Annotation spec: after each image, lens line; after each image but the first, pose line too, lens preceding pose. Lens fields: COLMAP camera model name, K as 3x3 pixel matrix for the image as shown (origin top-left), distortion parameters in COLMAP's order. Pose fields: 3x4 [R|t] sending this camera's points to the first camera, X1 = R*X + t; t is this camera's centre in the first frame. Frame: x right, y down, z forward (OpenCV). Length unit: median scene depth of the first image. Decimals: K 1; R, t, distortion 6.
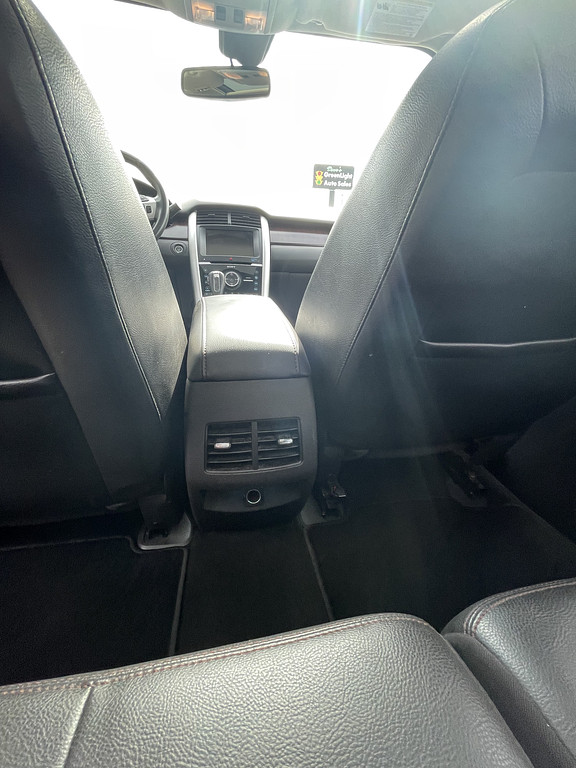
lens RADIAL K [[309.3, 0, 285.6], [0, 309.3, 380.0], [0, 0, 1]] dist [-0.006631, 0.001398]
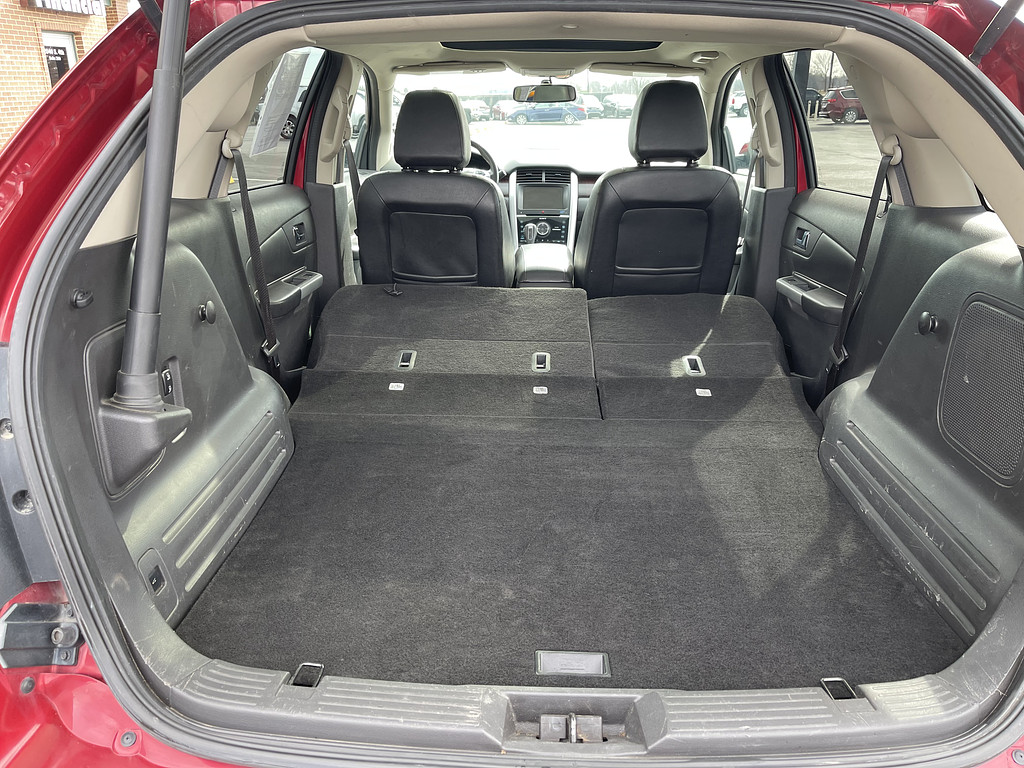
lens RADIAL K [[772.1, 0, 520.7], [0, 772.1, 382.6], [0, 0, 1]] dist [0.072762, -0.099982]
pose [[0.976989, 0.038541, -0.209778, 0.378586], [-0.051773, 0.996976, -0.057953, 0.428062], [0.206910, 0.067480, 0.976030, -1.827537]]
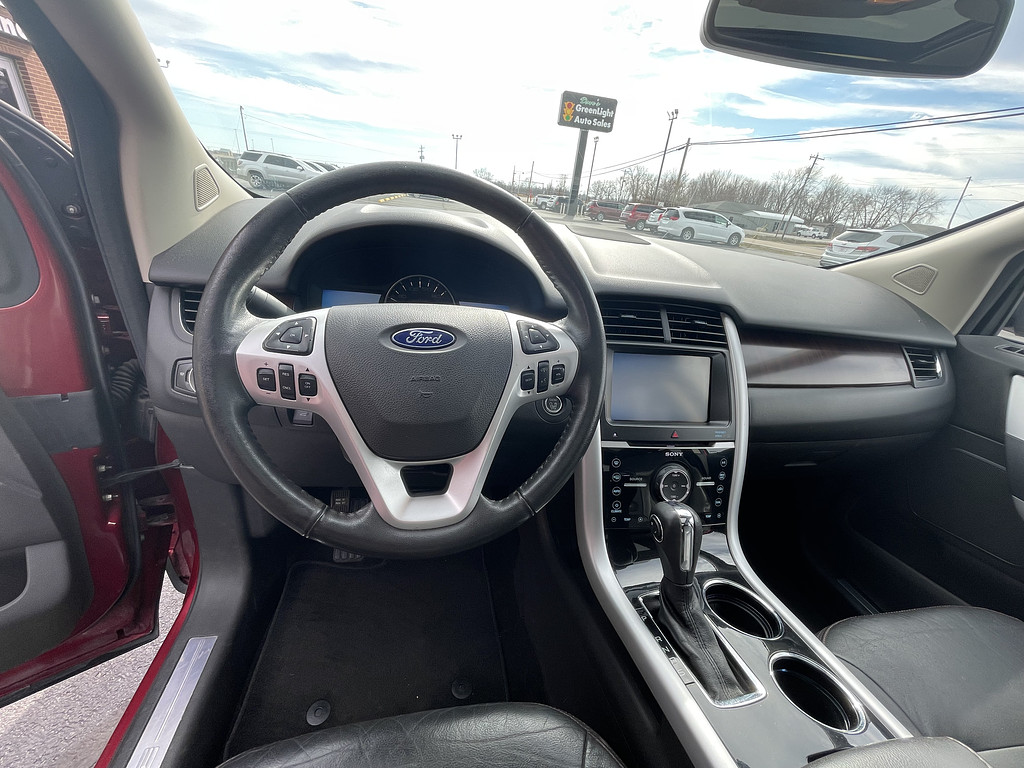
lens RADIAL K [[412.4, 0, 504.9], [0, 412.4, 384.8], [0, 0, 1]] dist [-0.006631, 0.001398]
pose [[0.996181, 0.082697, 0.027993, -0.410714], [-0.083248, 0.996346, 0.019111, -0.434921], [-0.026311, -0.021369, 0.999425, 0.442058]]
